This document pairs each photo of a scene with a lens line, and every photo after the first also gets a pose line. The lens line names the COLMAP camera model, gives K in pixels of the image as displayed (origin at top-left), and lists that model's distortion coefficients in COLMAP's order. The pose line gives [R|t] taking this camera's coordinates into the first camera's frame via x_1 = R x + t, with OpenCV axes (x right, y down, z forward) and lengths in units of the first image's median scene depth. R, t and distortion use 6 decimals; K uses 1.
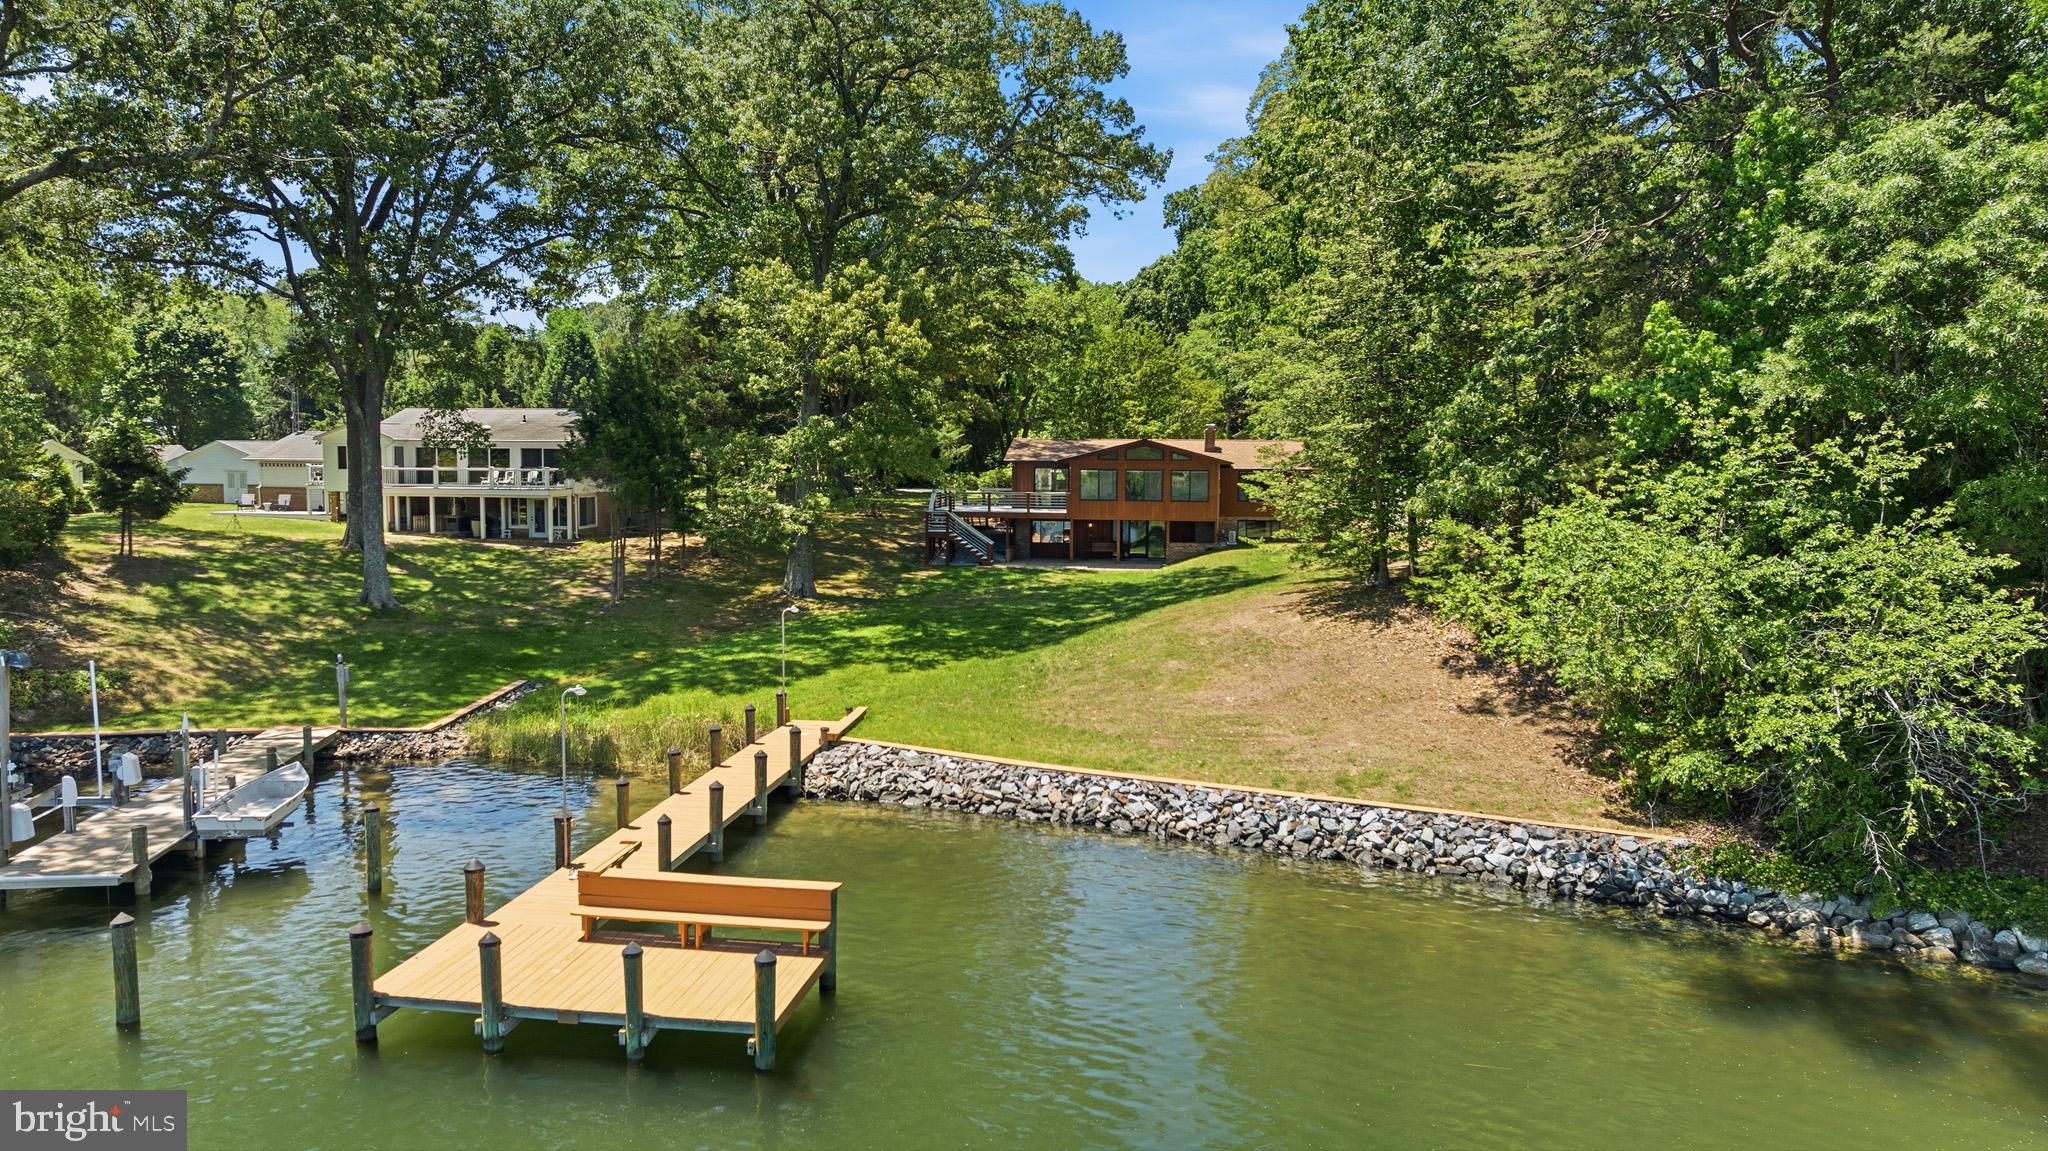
lens RADIAL K [[1439.6, 0, 1027.2], [0, 1439.6, 581.0], [0, 0, 1]] dist [-0.033104, 0.027066]
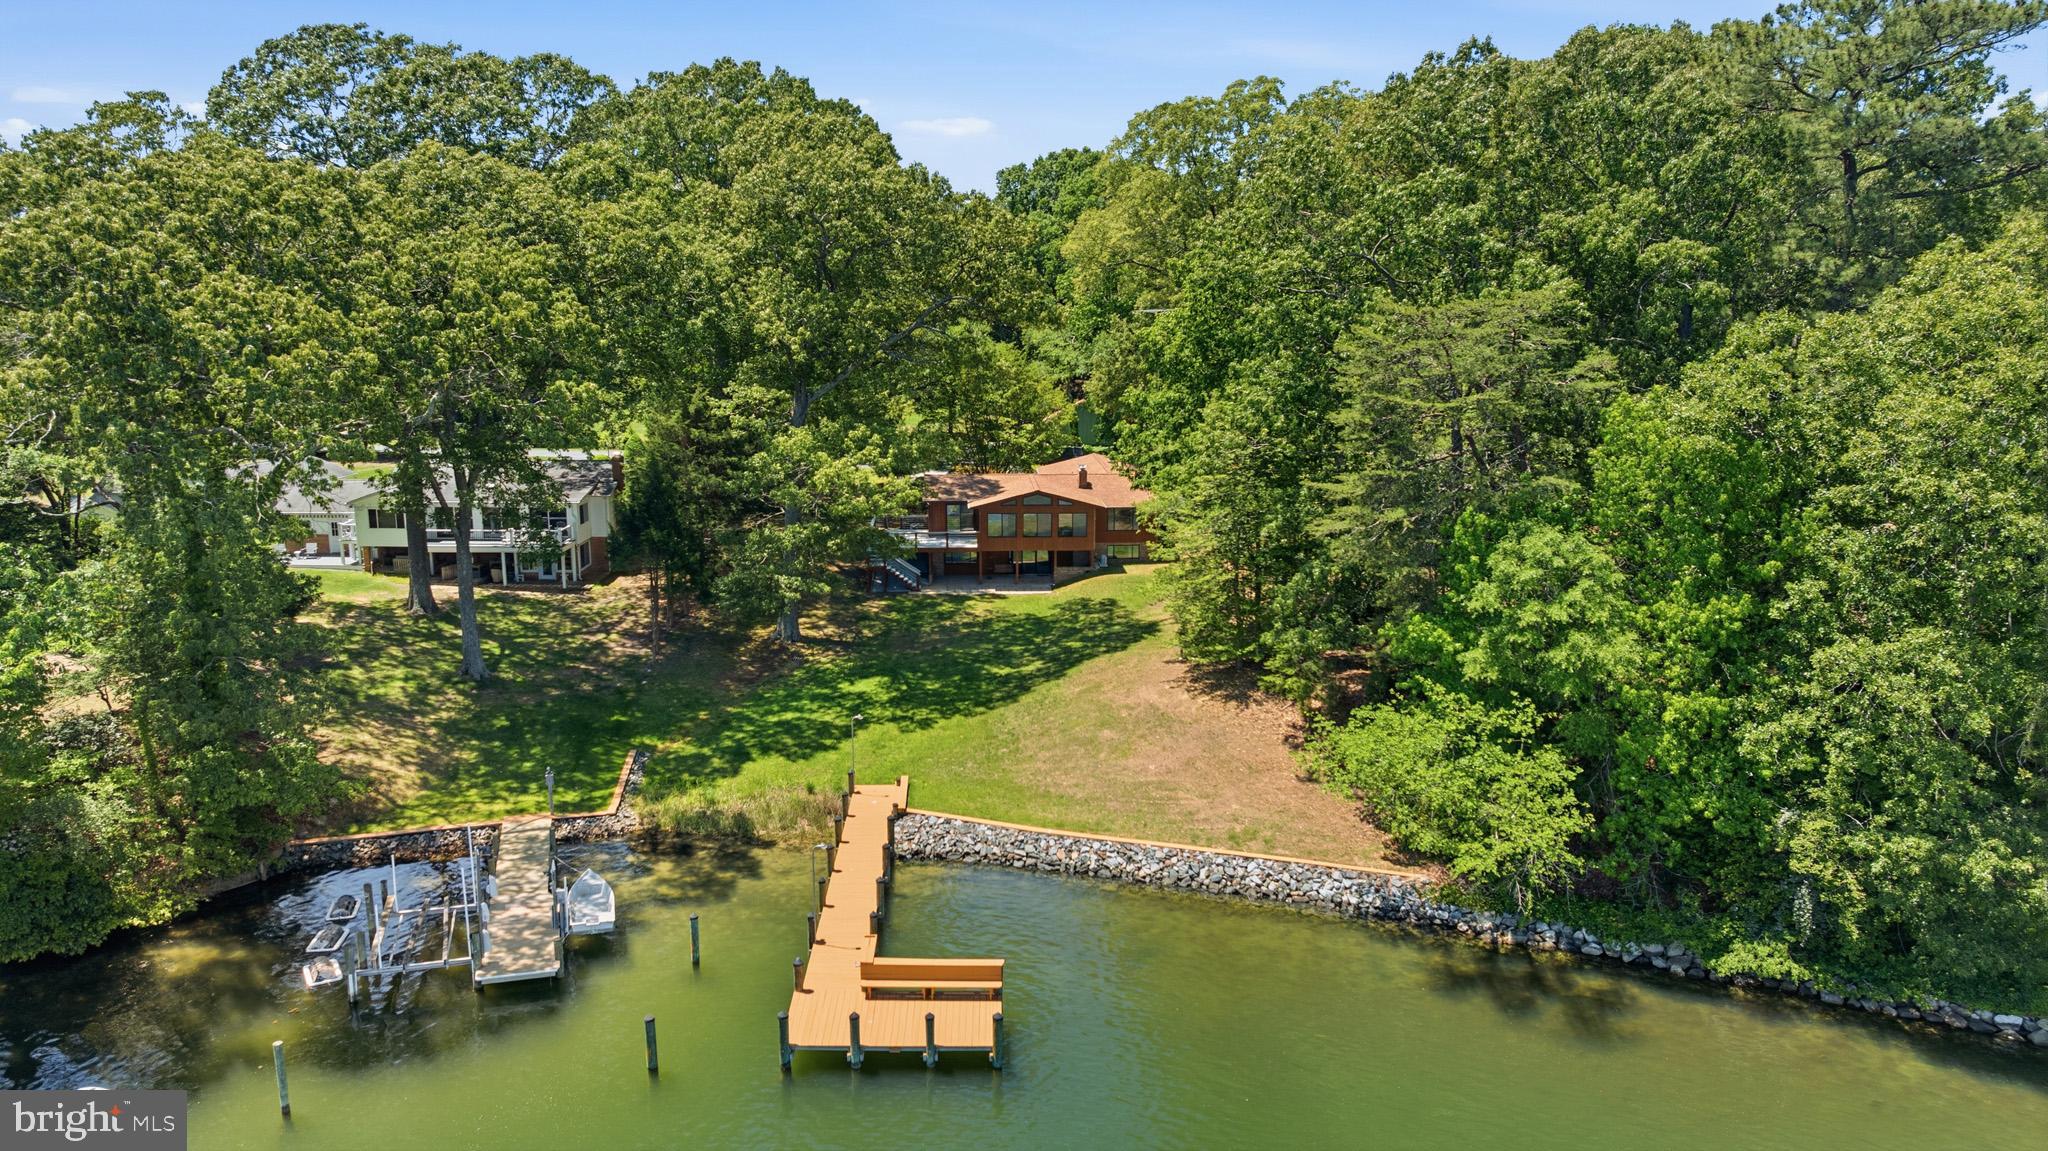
lens RADIAL K [[1439.6, 0, 1024.5], [0, 1439.6, 578.1], [0, 0, 1]] dist [-0.033104, 0.027066]
pose [[0.989025, -0.036818, 0.143087, -0.238912], [0.020435, 0.993233, 0.114329, -0.342861], [-0.146328, -0.110150, 0.983084, -0.552303]]
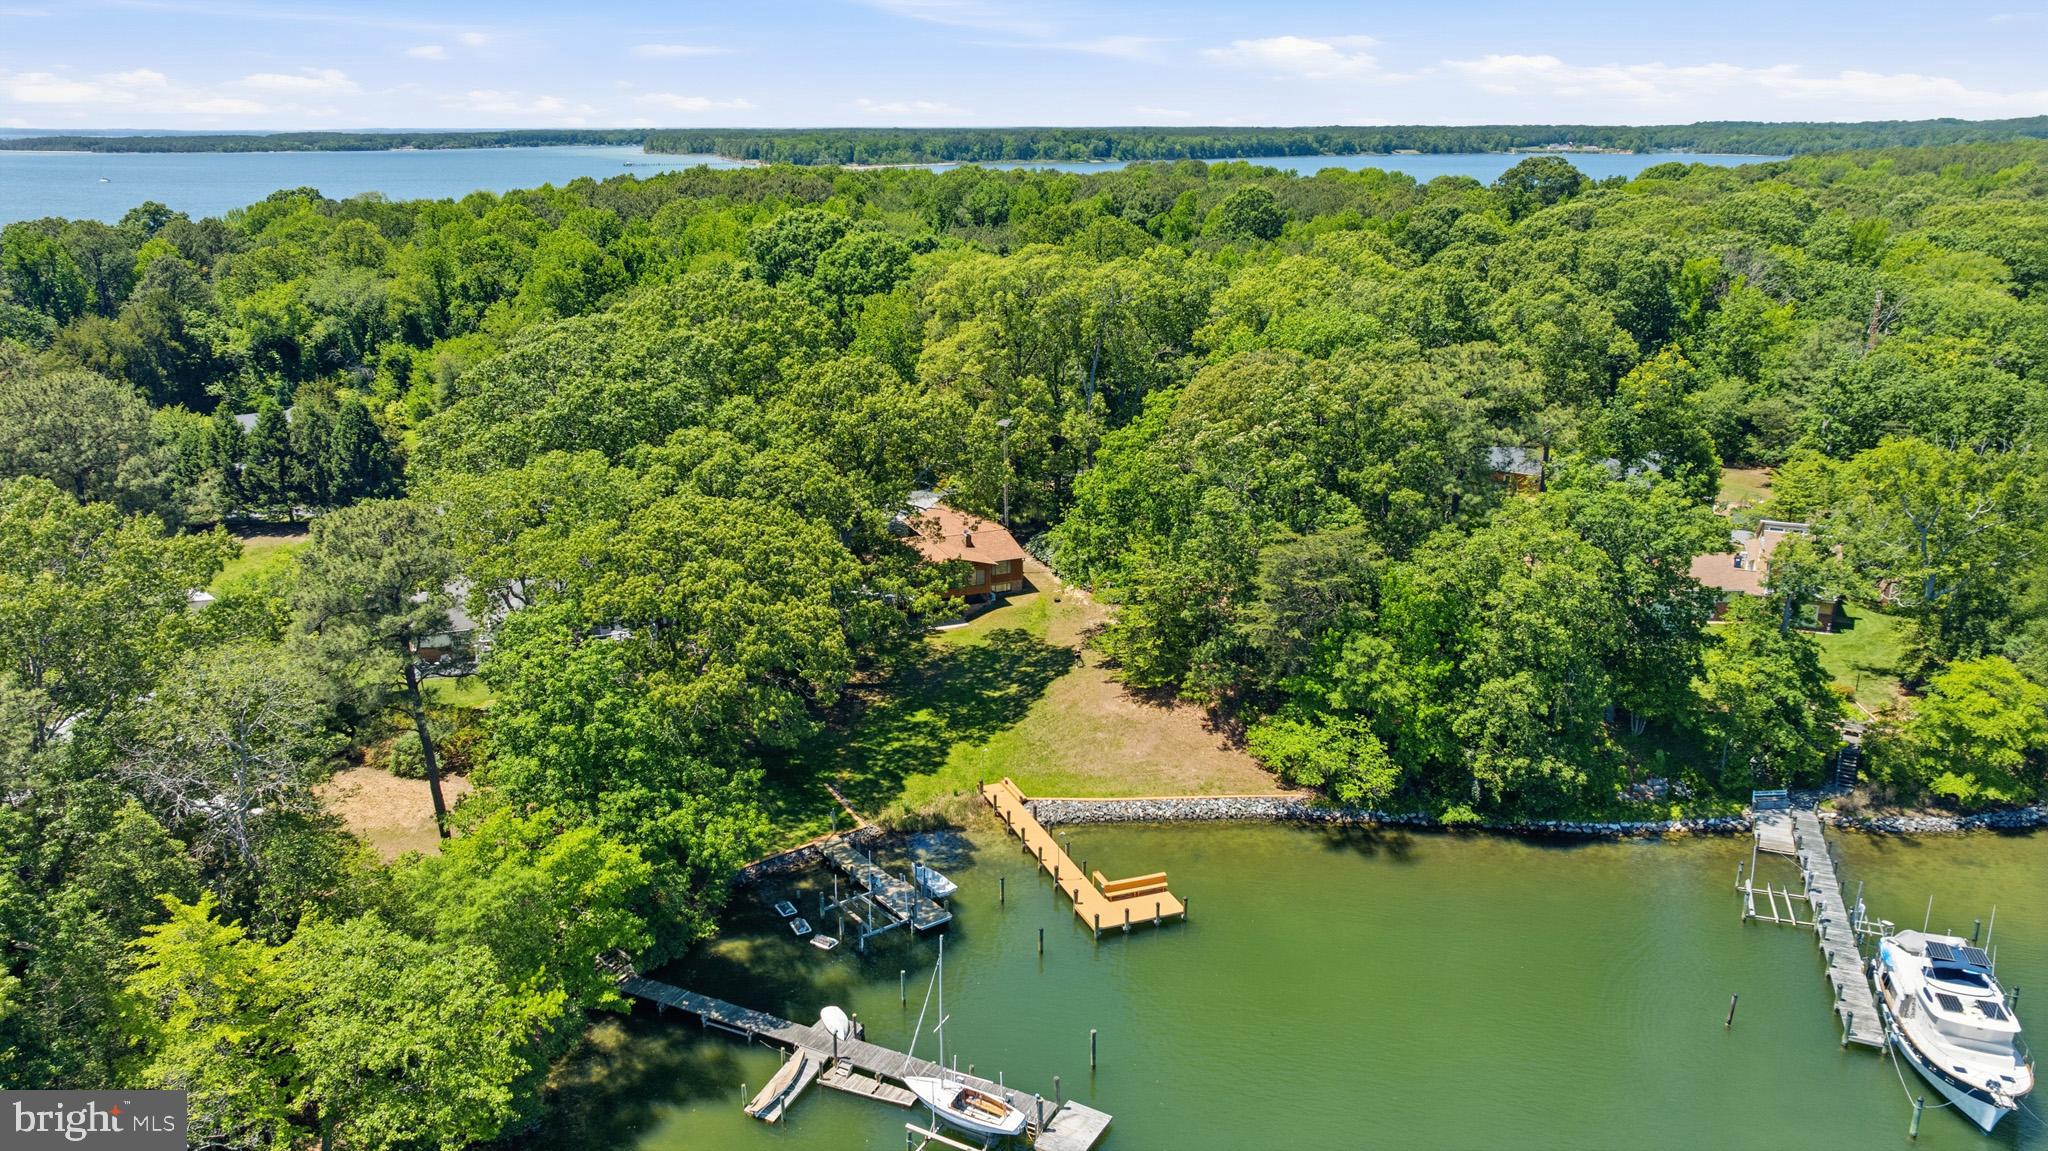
lens RADIAL K [[1439.6, 0, 997.5], [0, 1439.6, 562.7], [0, 0, 1]] dist [-0.033104, 0.027066]
pose [[0.883822, -0.152299, 0.442339, -1.489580], [0.058030, 0.973914, 0.219374, -1.054023], [-0.464210, -0.168219, 0.869604, -1.466015]]
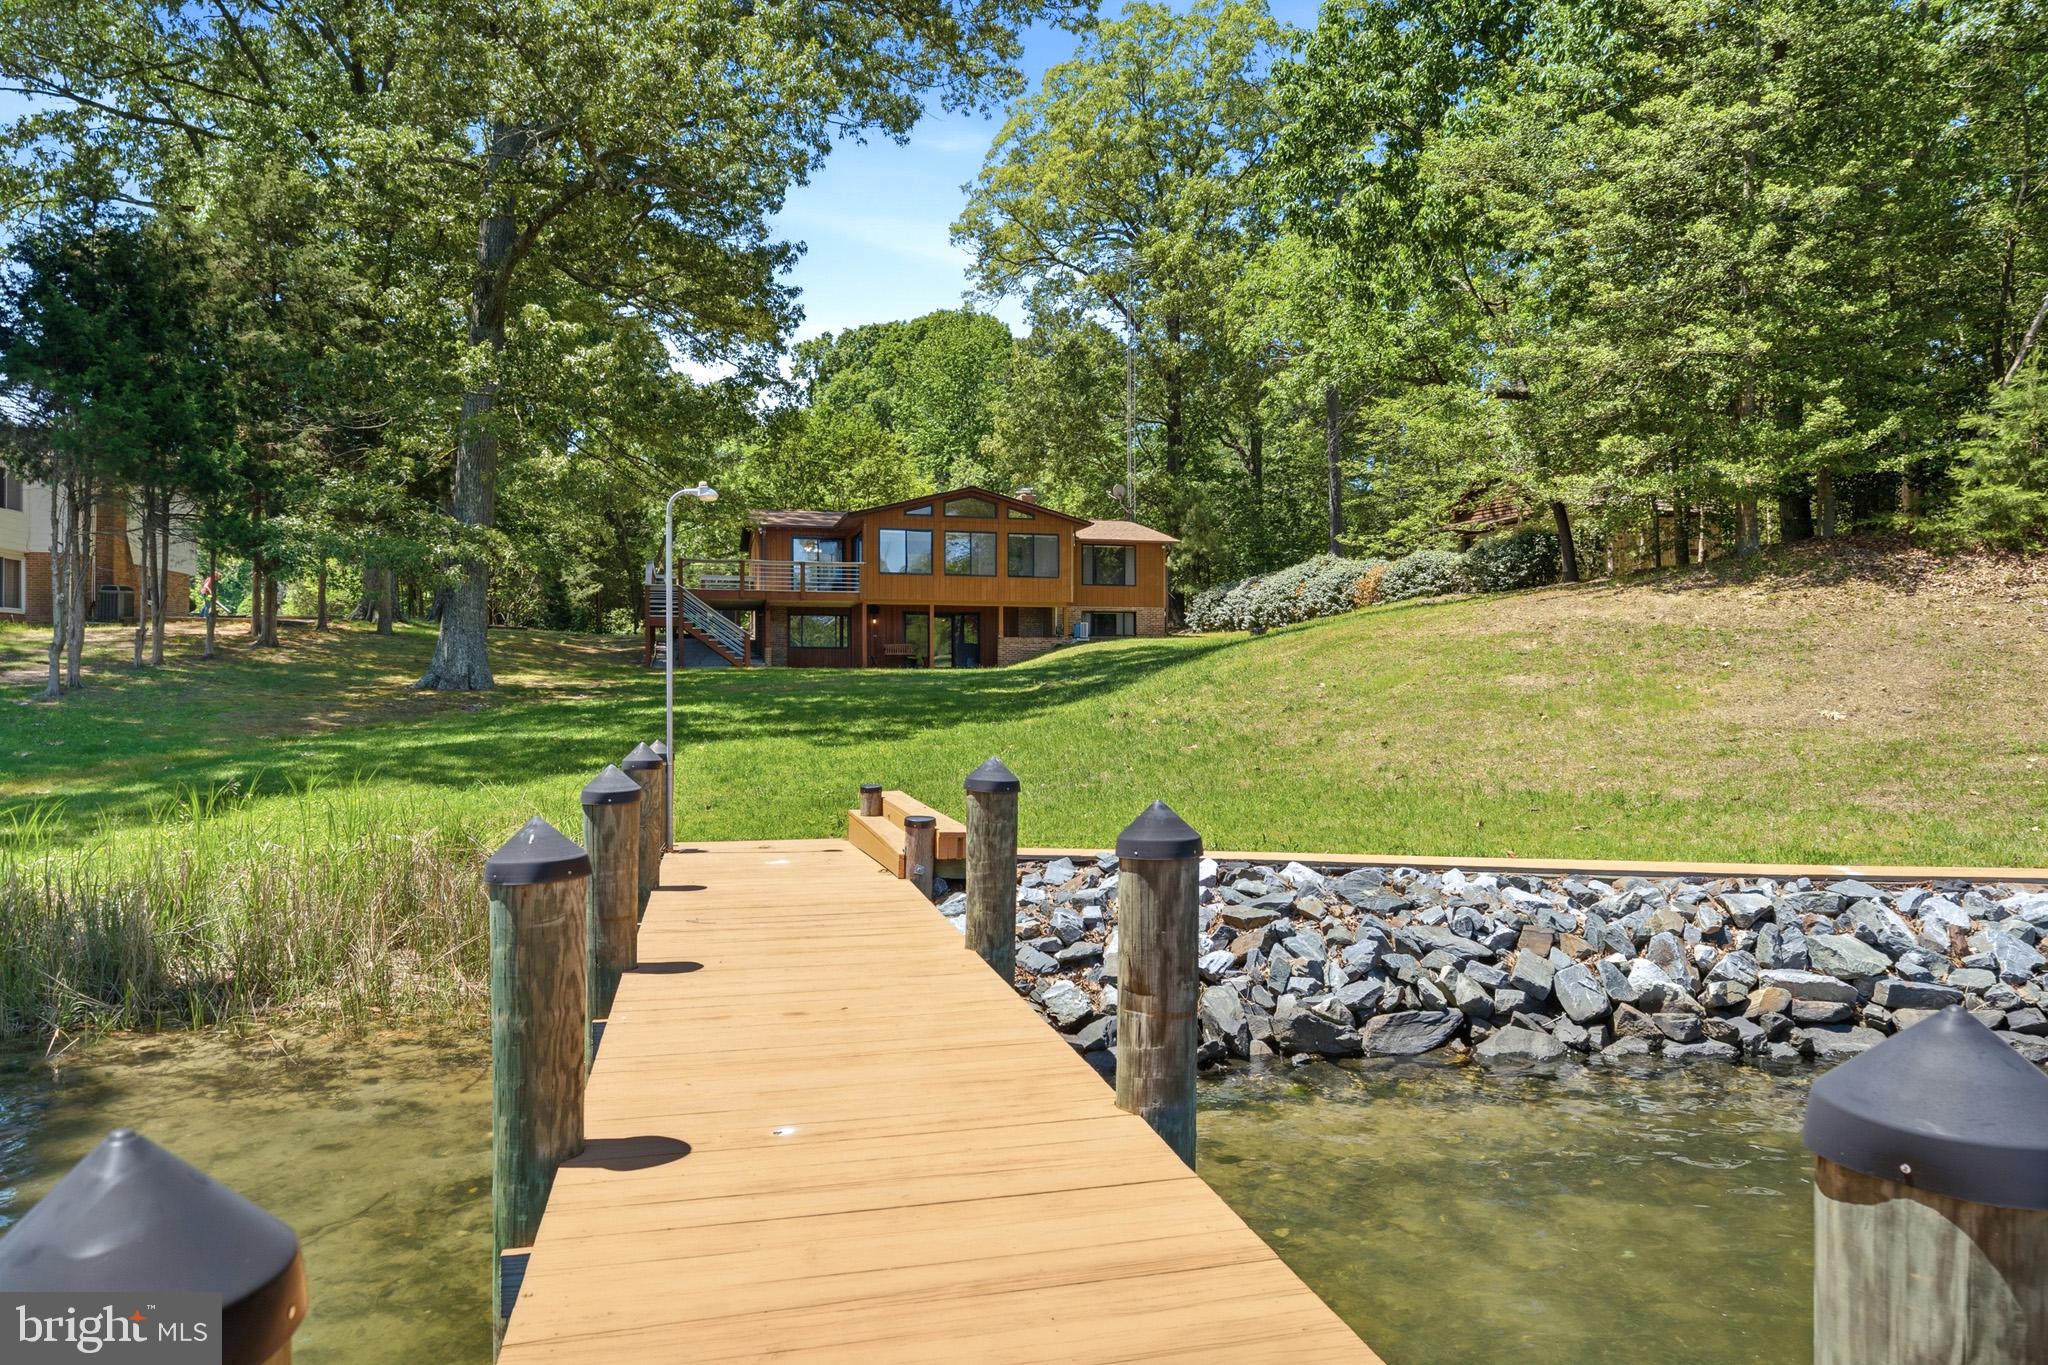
lens RADIAL K [[1304.7, 0, 1024.9], [0, 1304.7, 672.9], [0, 0, 1]] dist [-0.005408, 0.000795]
pose [[0.938093, -0.004010, 0.346361, -0.235300], [0.039645, 0.994605, -0.095862, 0.110233], [-0.344108, 0.103659, 0.933190, 0.828206]]
